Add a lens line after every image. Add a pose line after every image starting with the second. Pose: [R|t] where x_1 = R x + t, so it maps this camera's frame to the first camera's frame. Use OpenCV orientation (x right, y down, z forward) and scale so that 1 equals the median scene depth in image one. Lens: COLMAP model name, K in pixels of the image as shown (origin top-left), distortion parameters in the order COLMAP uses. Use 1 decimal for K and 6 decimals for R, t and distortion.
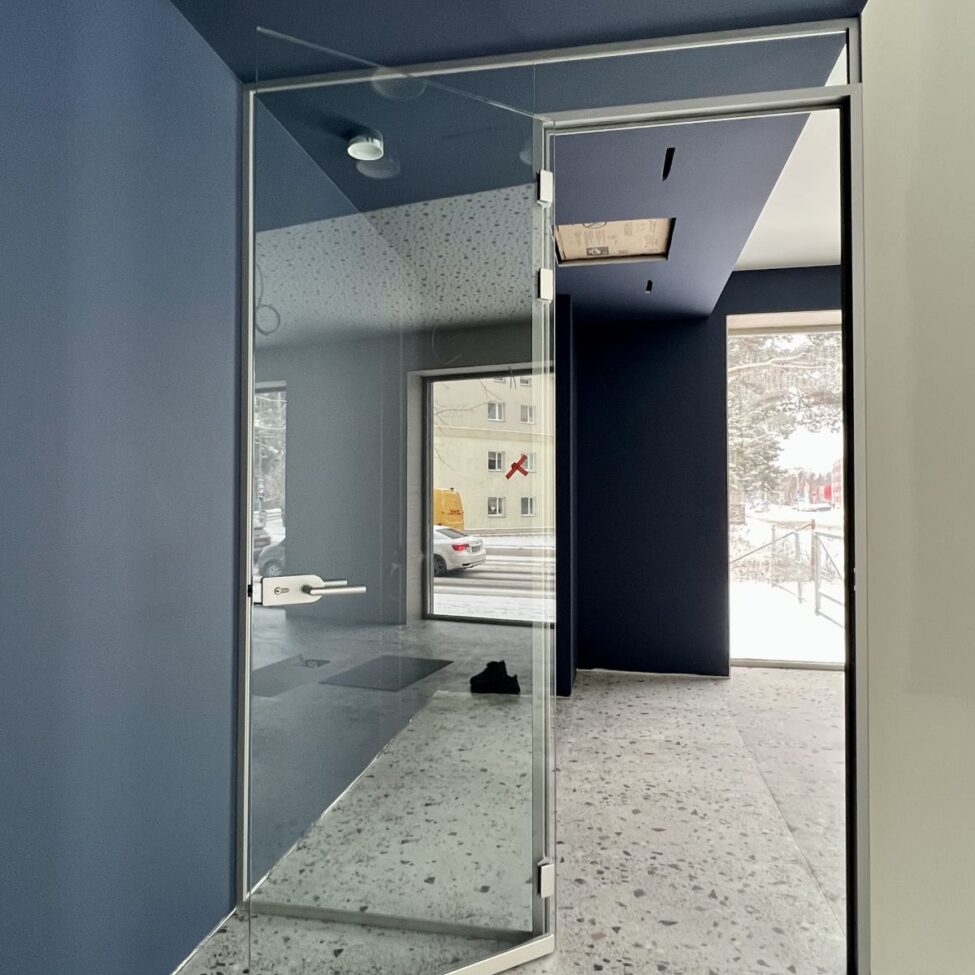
lens RADIAL K [[711.3, 0, 505.0], [0, 711.3, 482.2], [0, 0, 1]] dist [0.010619, -0.008975]
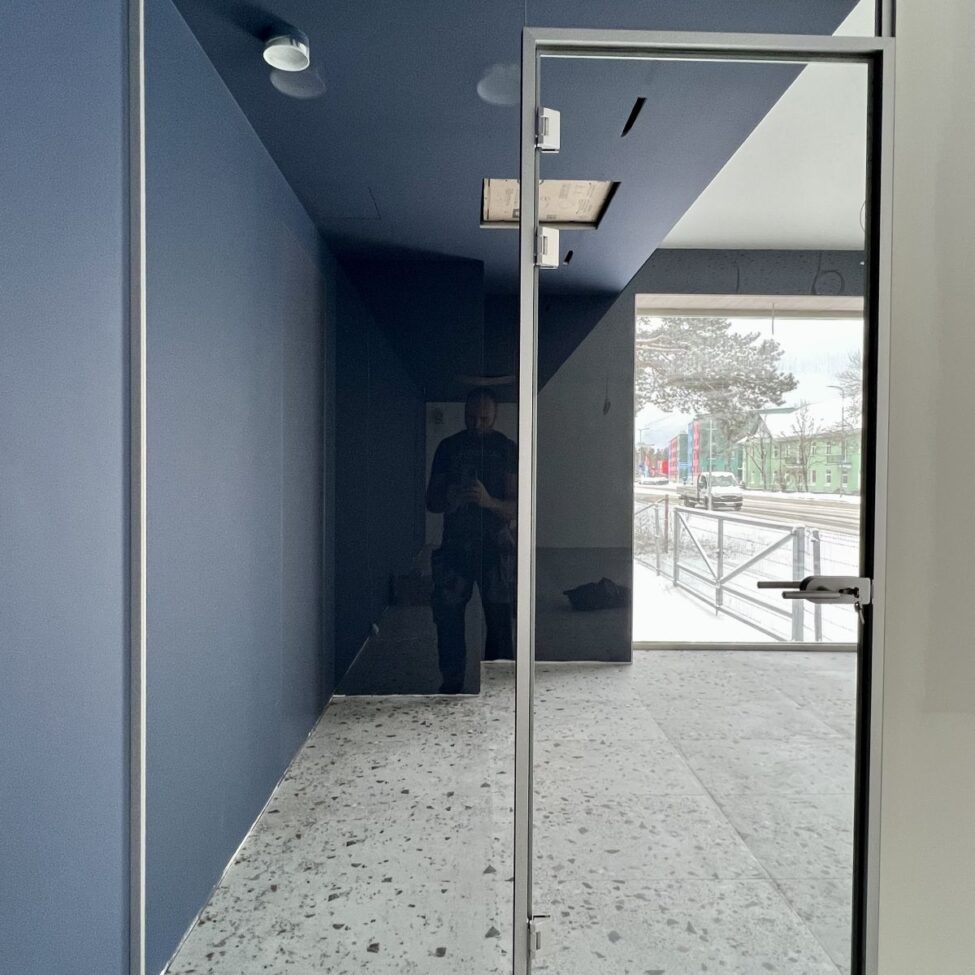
lens RADIAL K [[711.3, 0, 504.1], [0, 711.3, 483.4], [0, 0, 1]] dist [0.010619, -0.008975]
pose [[0.980049, 0.004814, 0.198696, -0.094809], [-0.012861, 0.999147, 0.039229, -0.019741], [-0.198338, -0.041002, 0.979276, 0.127209]]
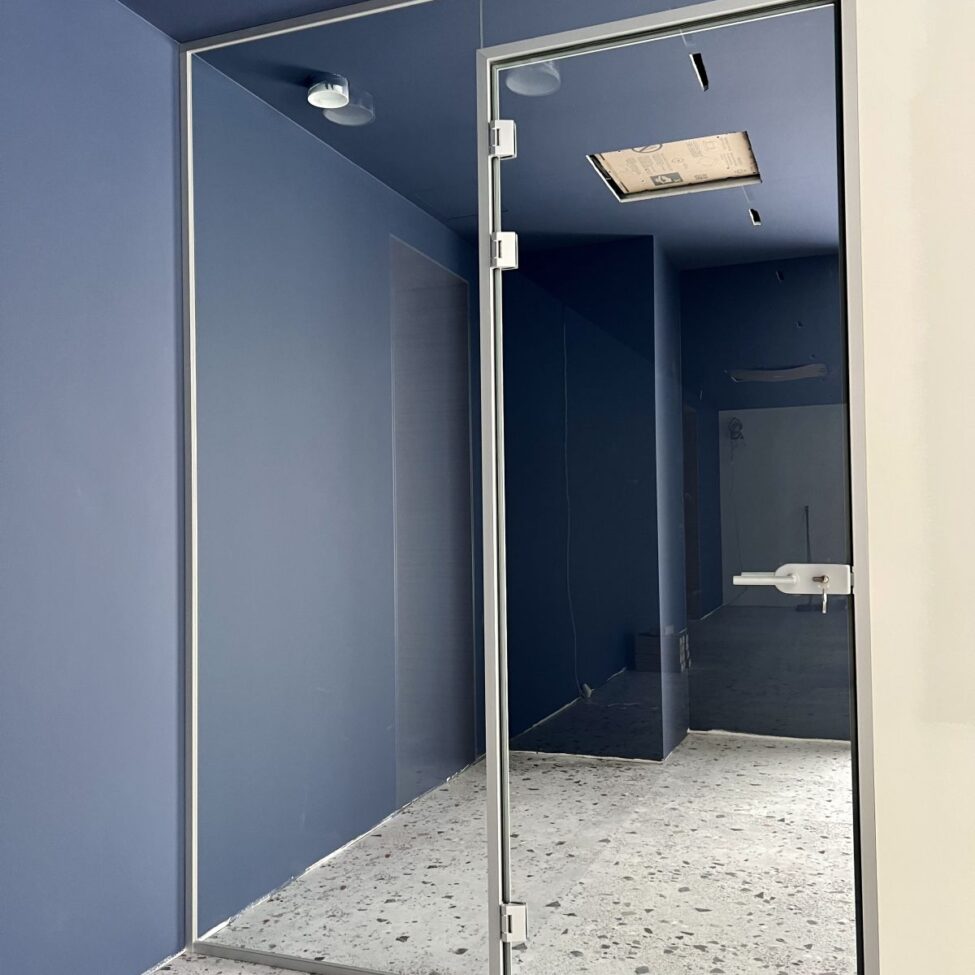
lens RADIAL K [[995.1, 0, 486.6], [0, 995.1, 485.5], [0, 0, 1]] dist [0.025866, 0.000000]
pose [[0.979089, -0.021462, -0.202299, 0.191170], [0.020119, 0.999760, -0.008693, 0.017480], [0.202437, 0.004442, 0.979285, -0.126155]]
